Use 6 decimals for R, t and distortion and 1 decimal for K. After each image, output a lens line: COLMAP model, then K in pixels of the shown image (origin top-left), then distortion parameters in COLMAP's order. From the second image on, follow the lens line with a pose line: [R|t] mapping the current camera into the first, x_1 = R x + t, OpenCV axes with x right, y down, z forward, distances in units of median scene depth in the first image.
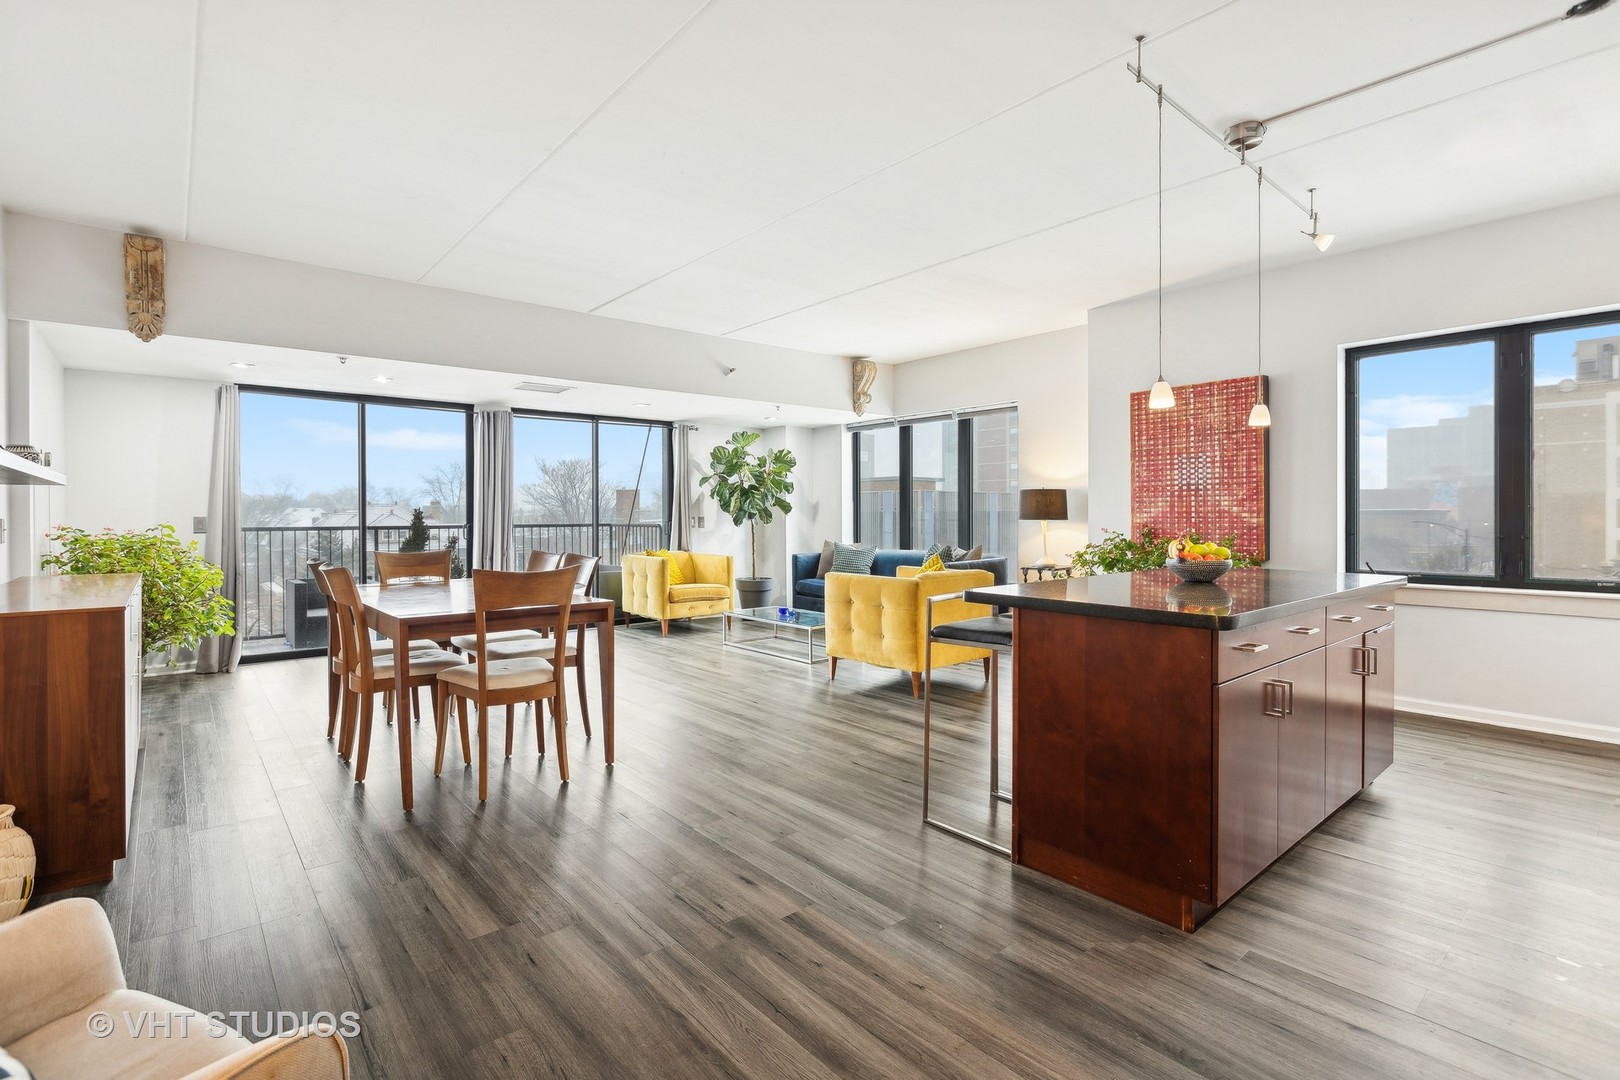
lens RADIAL K [[779.9, 0, 799.9], [0, 779.9, 516.4], [0, 0, 1]] dist [0.005484, -0.000232]
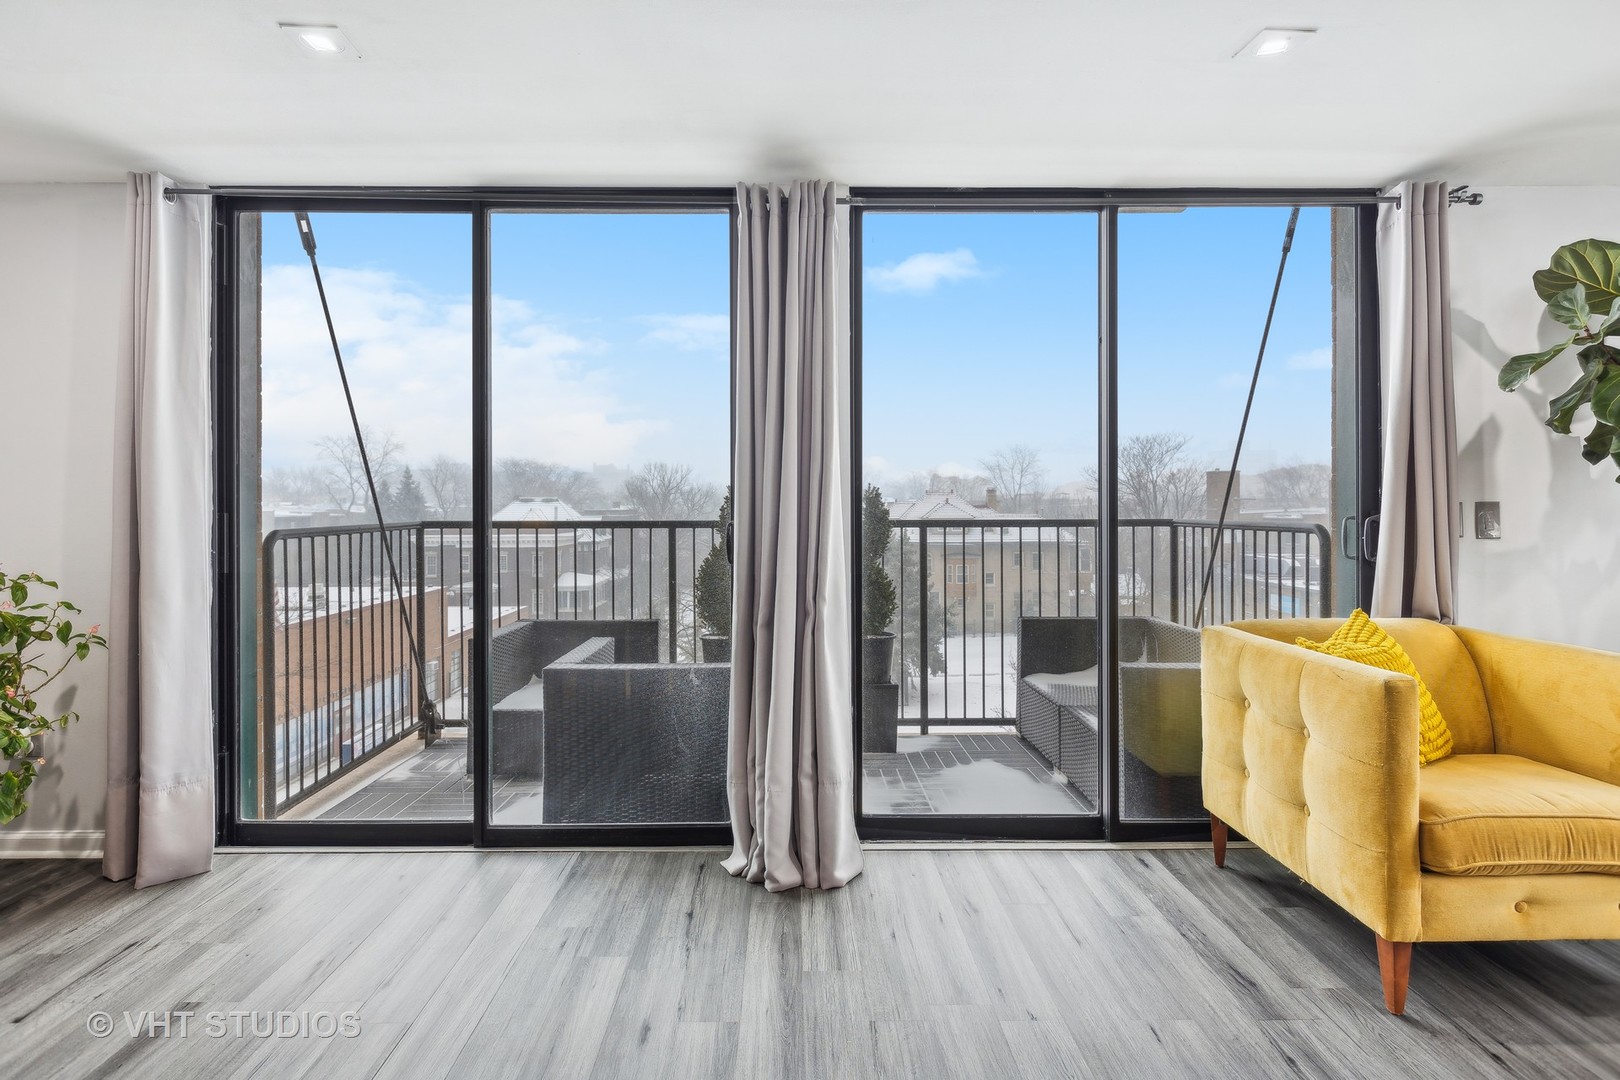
lens RADIAL K [[872.0, 0, 792.8], [0, 872.0, 469.1], [0, 0, 1]] dist [0.003978, 0.000348]
pose [[0.781016, -0.021564, -0.624139, -0.157483], [-0.004853, 0.999164, -0.040594, 0.003364], [0.624492, 0.034733, 0.780258, 0.719199]]
